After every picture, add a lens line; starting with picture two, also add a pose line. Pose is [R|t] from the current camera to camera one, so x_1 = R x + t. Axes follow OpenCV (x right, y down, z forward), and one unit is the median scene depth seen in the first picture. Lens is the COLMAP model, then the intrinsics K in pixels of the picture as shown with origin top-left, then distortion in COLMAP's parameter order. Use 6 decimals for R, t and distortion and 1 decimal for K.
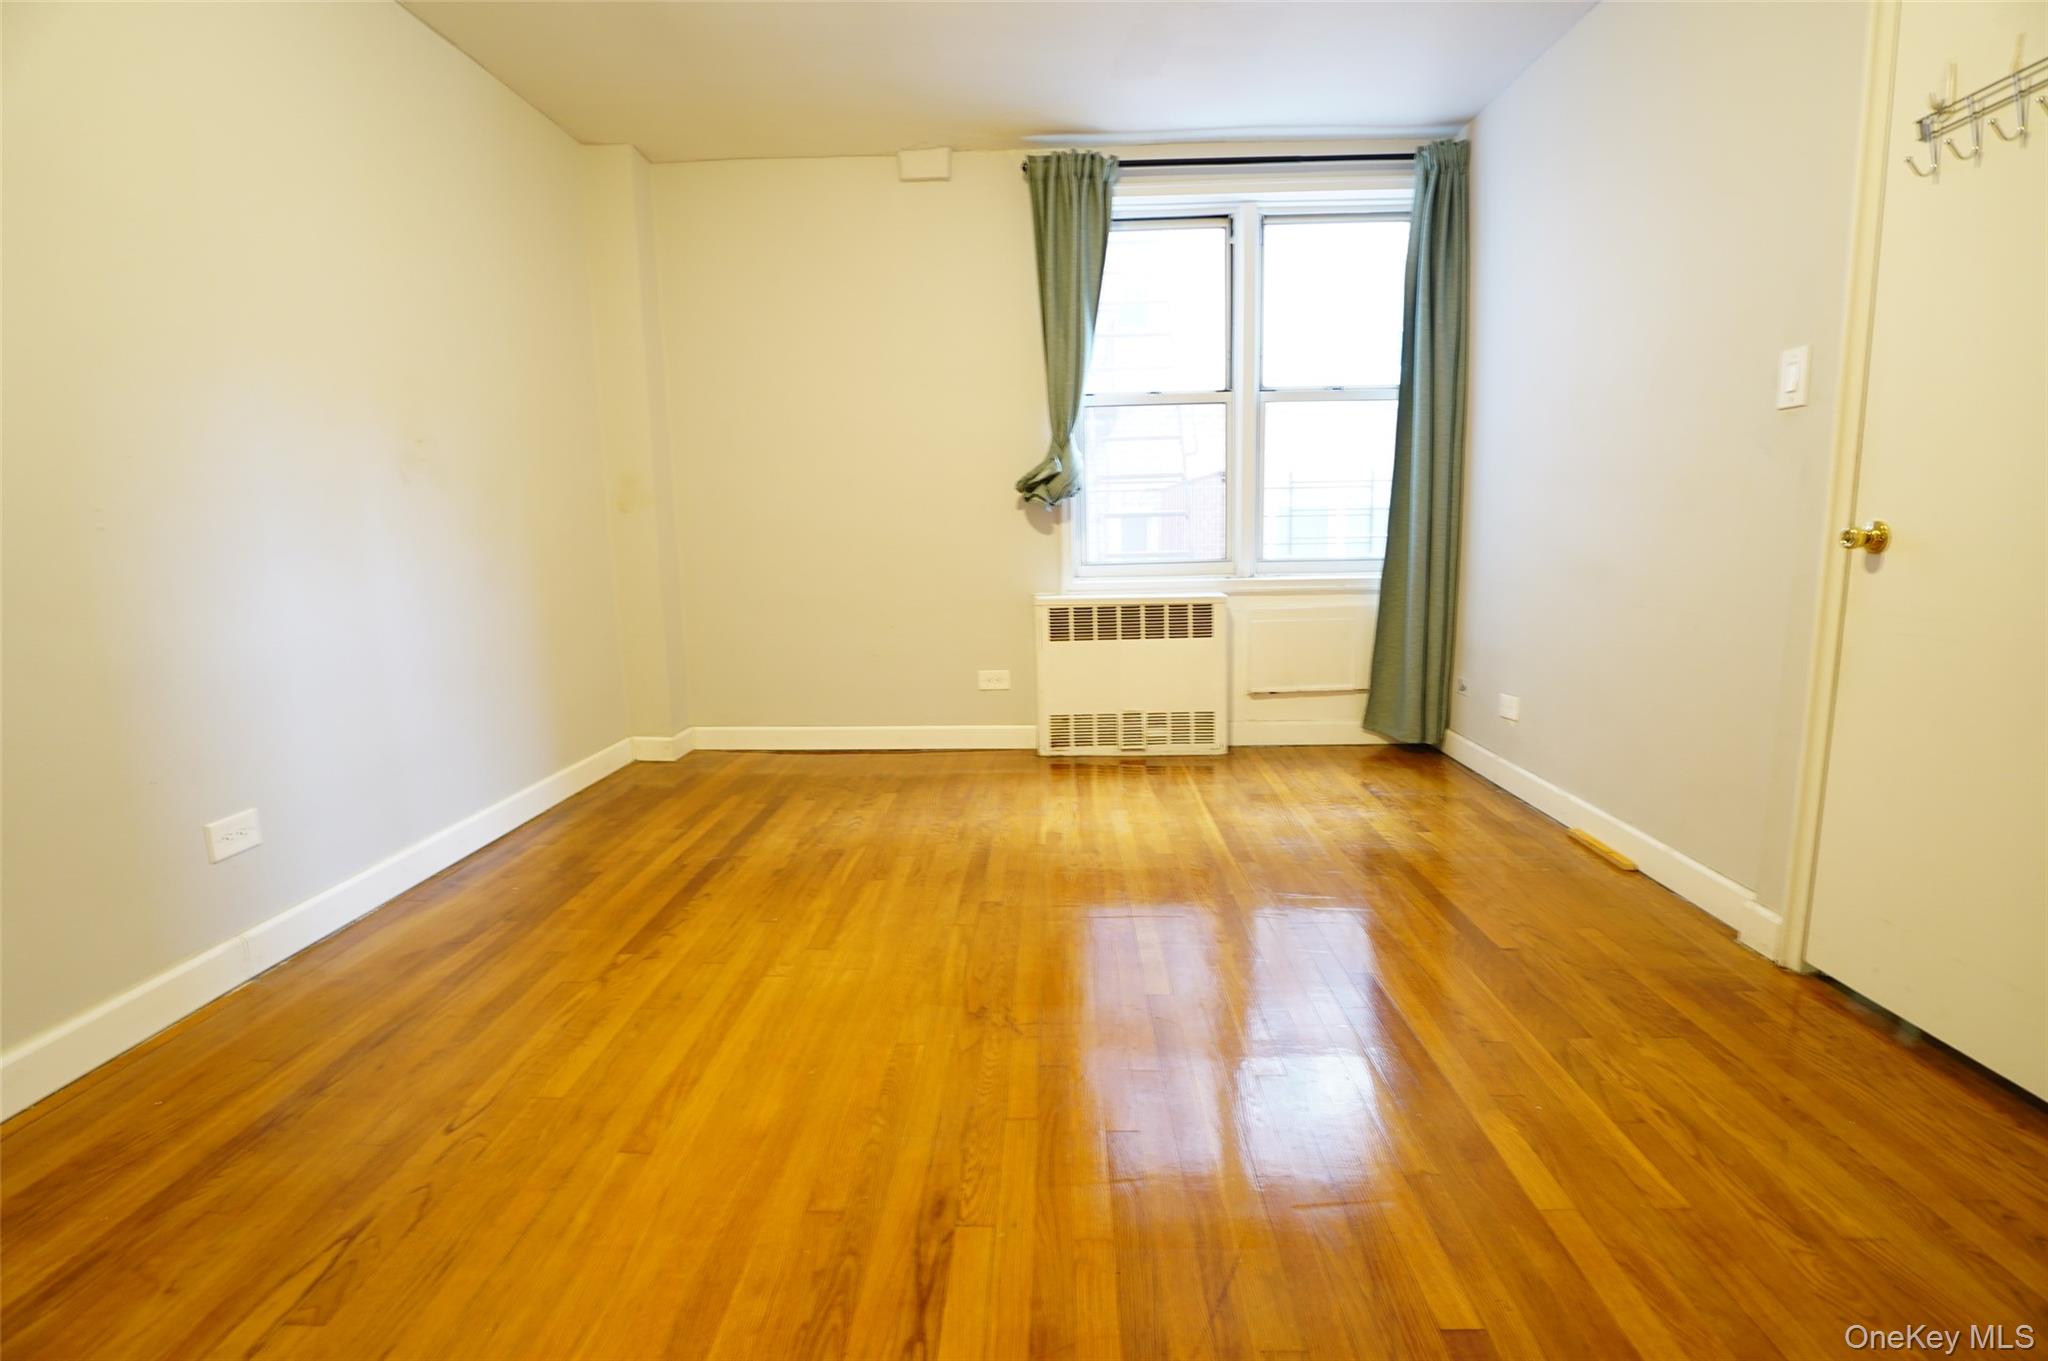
lens RADIAL K [[986.8, 0, 1009.3], [0, 986.8, 685.1], [0, 0, 1]] dist [-0.045070, 0.009267]
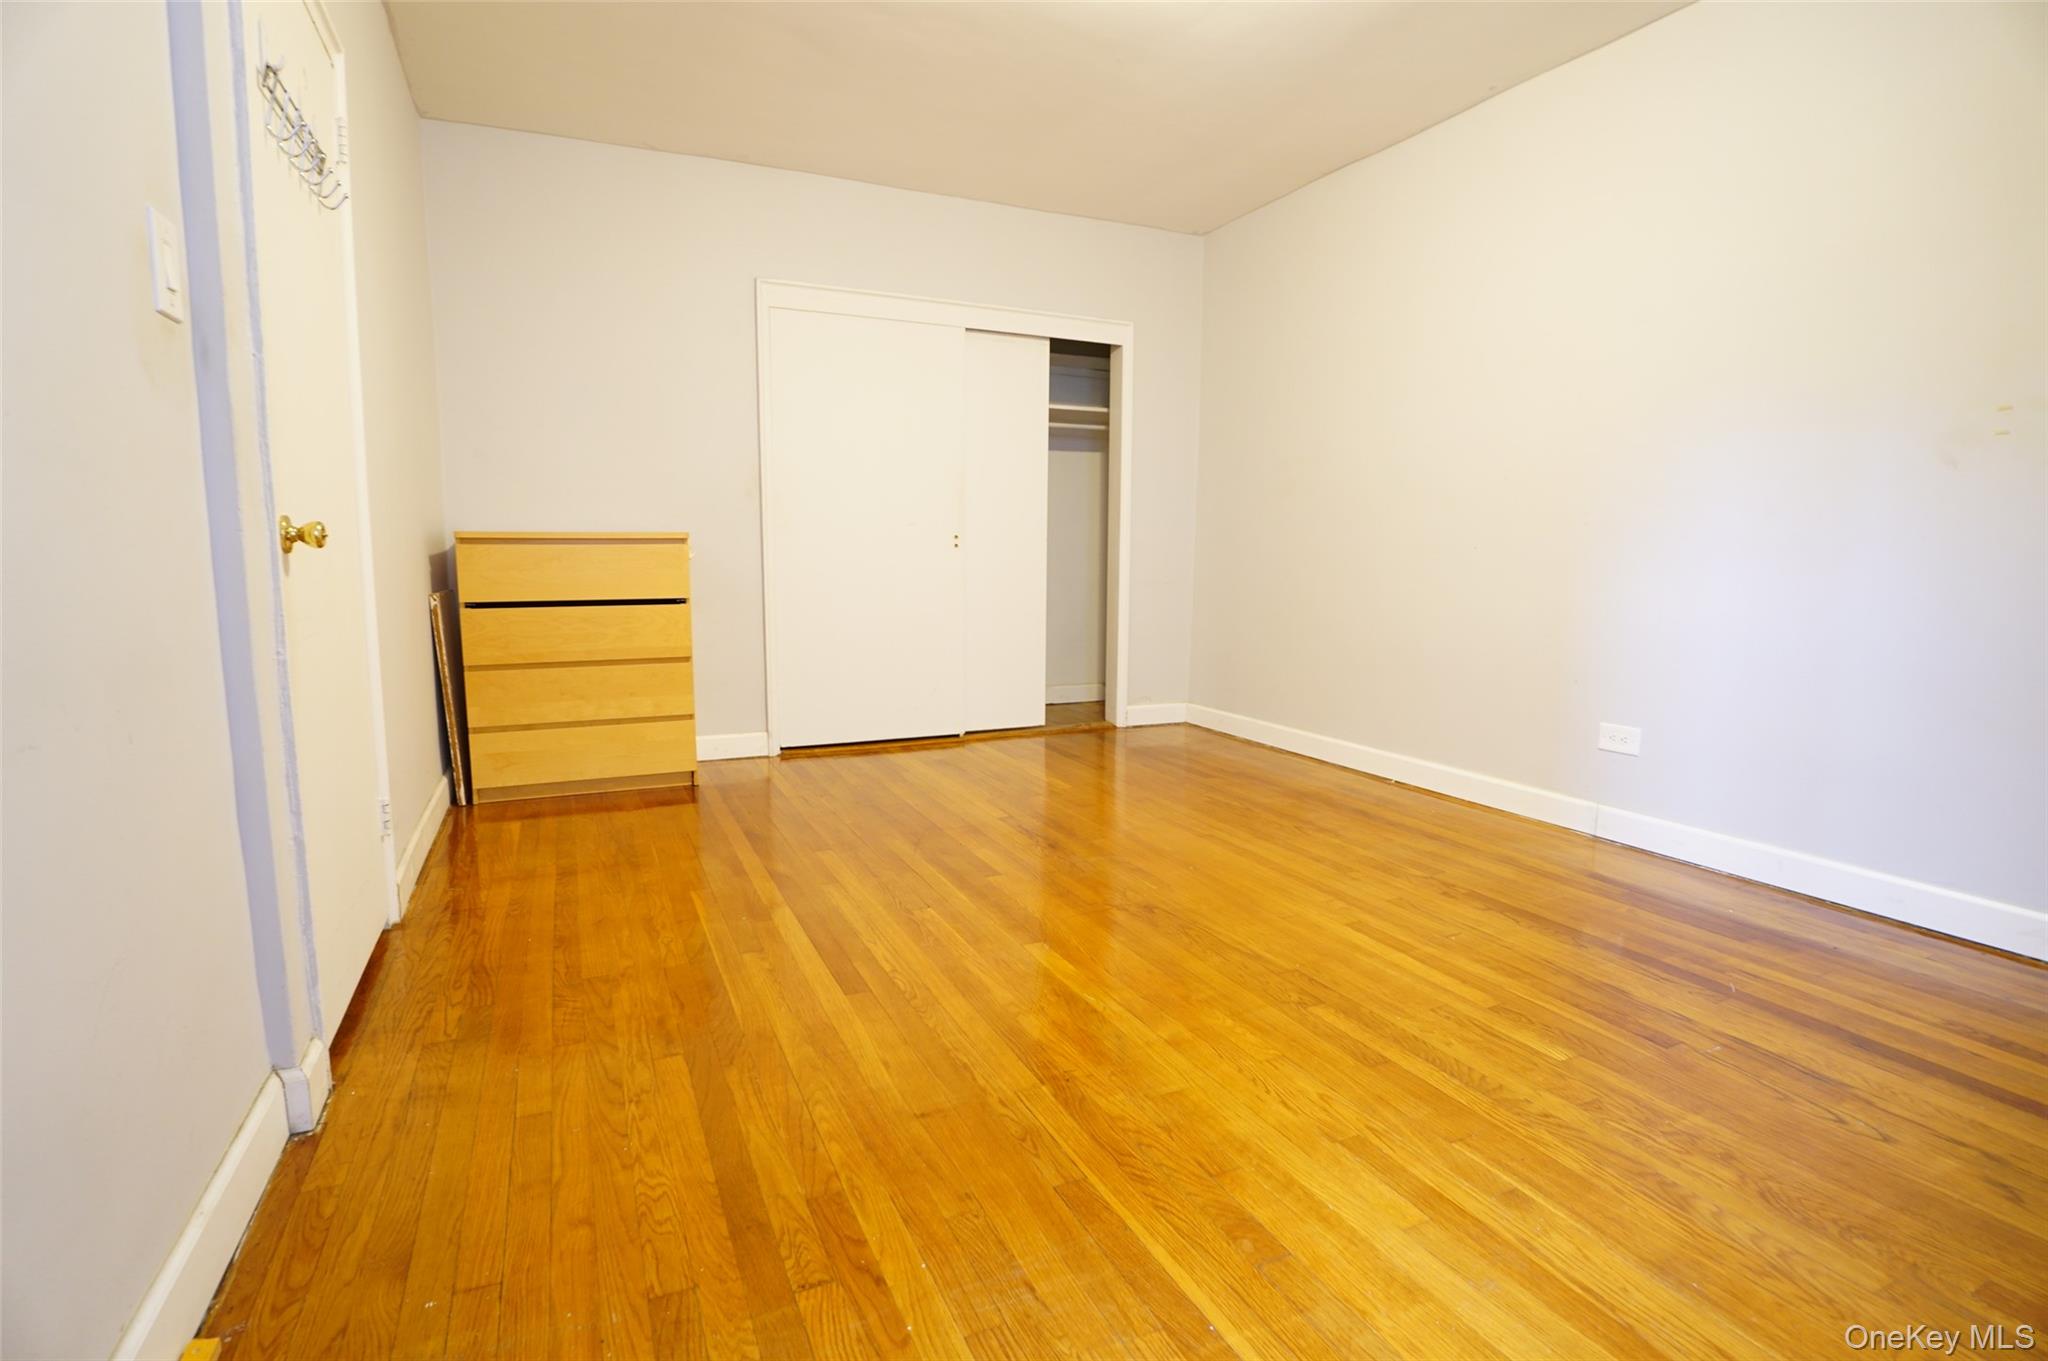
lens RADIAL K [[986.8, 0, 1009.3], [0, 986.8, 685.1], [0, 0, 1]] dist [-0.045070, 0.009267]
pose [[-0.891874, 0.074229, -0.446152, 0.646712], [-0.062705, 0.956621, 0.284507, -0.278650], [0.447916, 0.281721, -0.848531, 1.840530]]
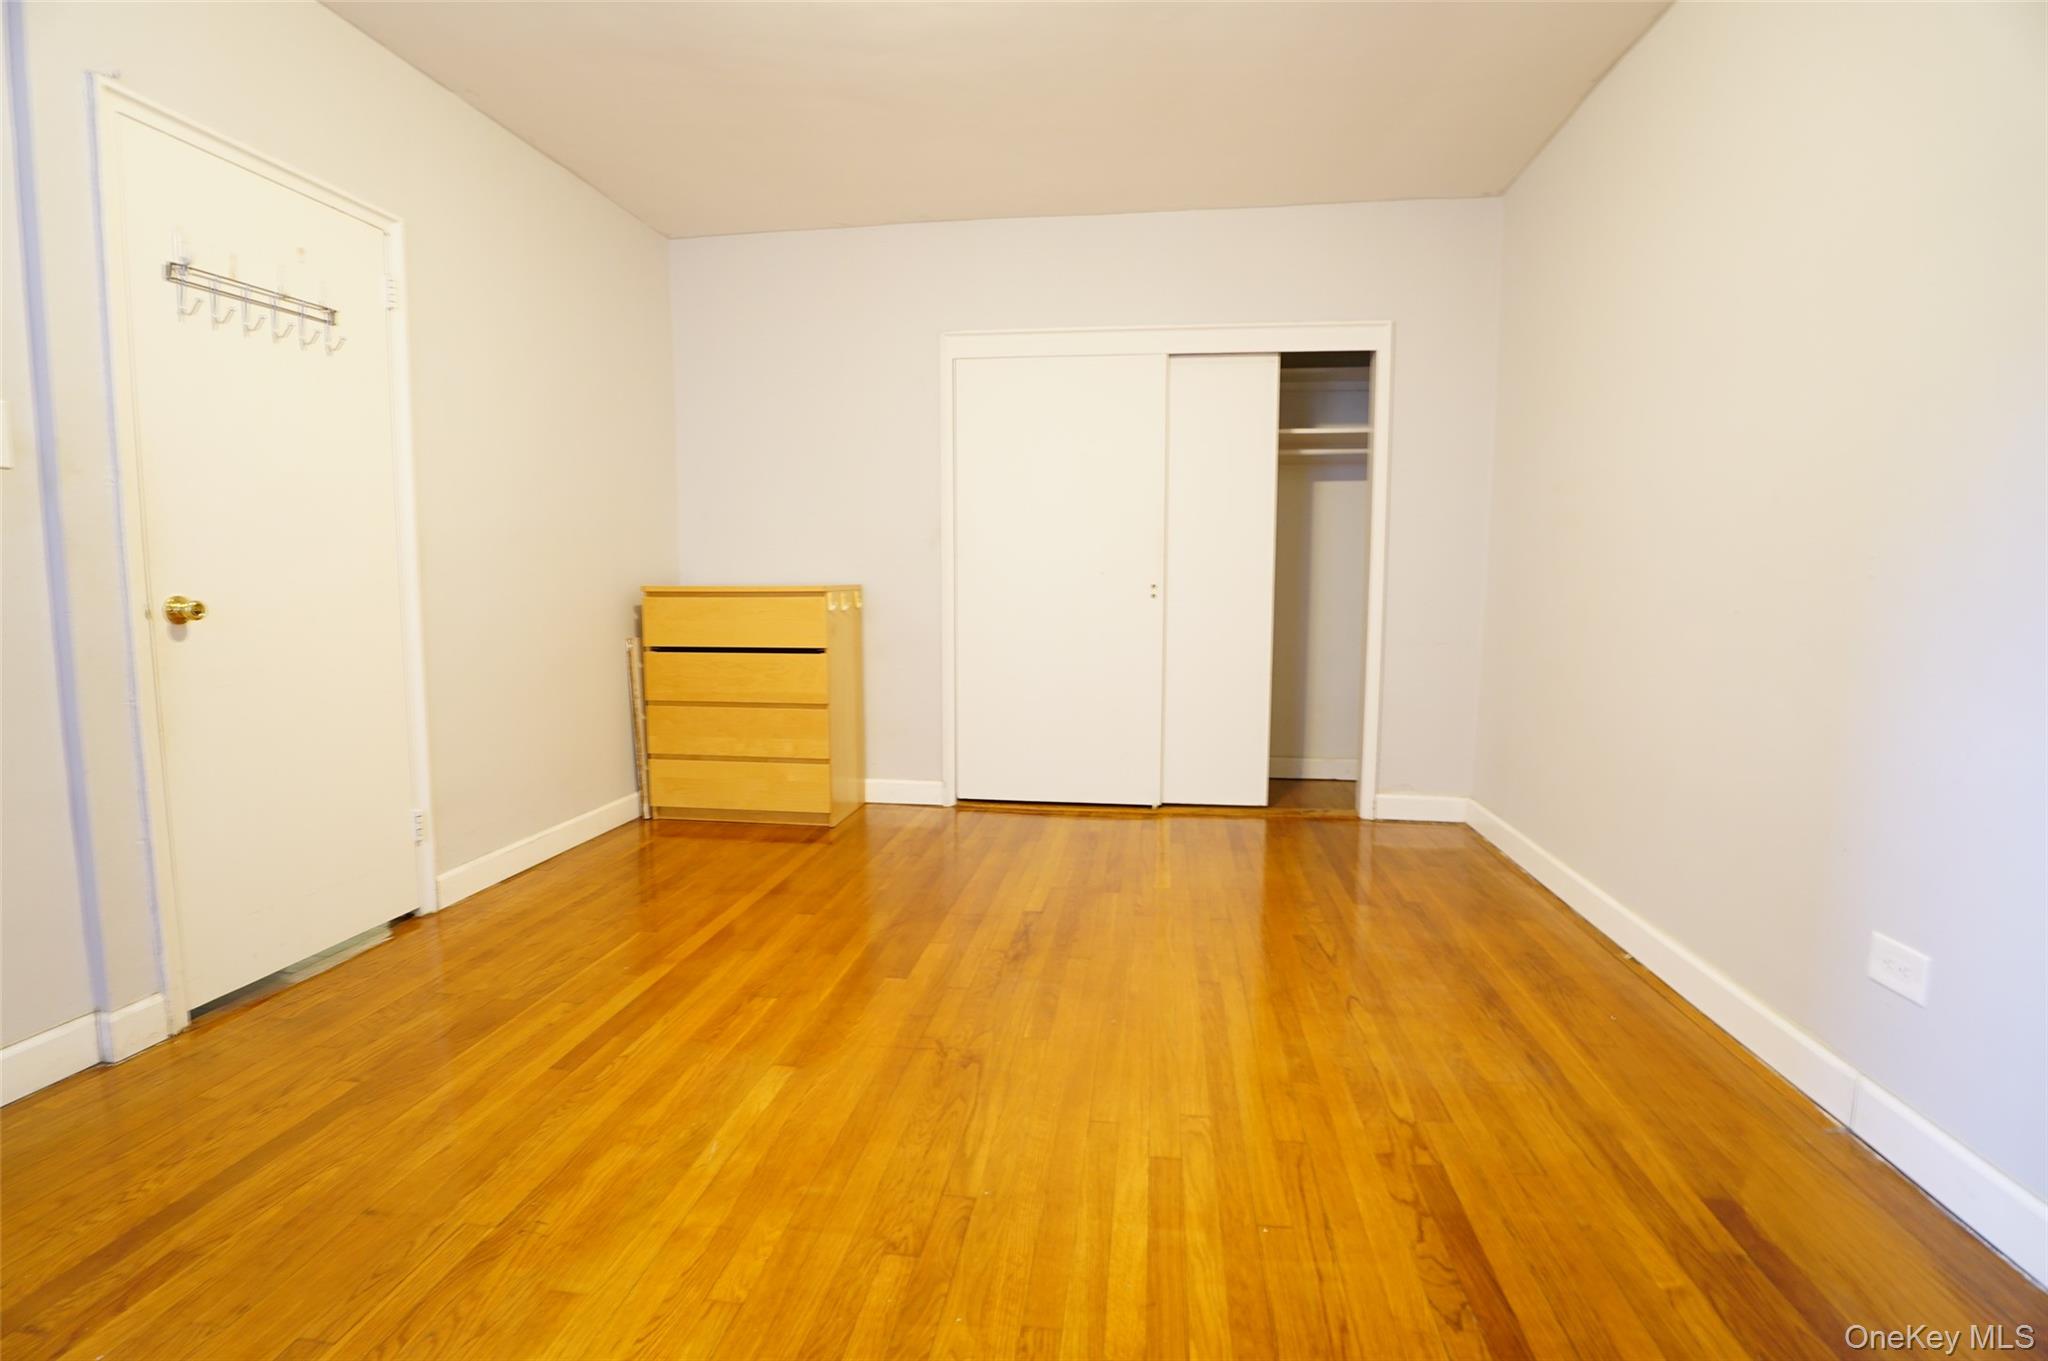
lens RADIAL K [[986.8, 0, 1009.3], [0, 986.8, 685.1], [0, 0, 1]] dist [-0.045070, 0.009267]
pose [[-0.994488, 0.004591, 0.104750, -0.174650], [0.032269, 0.963951, 0.264115, -0.301755], [-0.099761, 0.266039, -0.958786, 1.803376]]
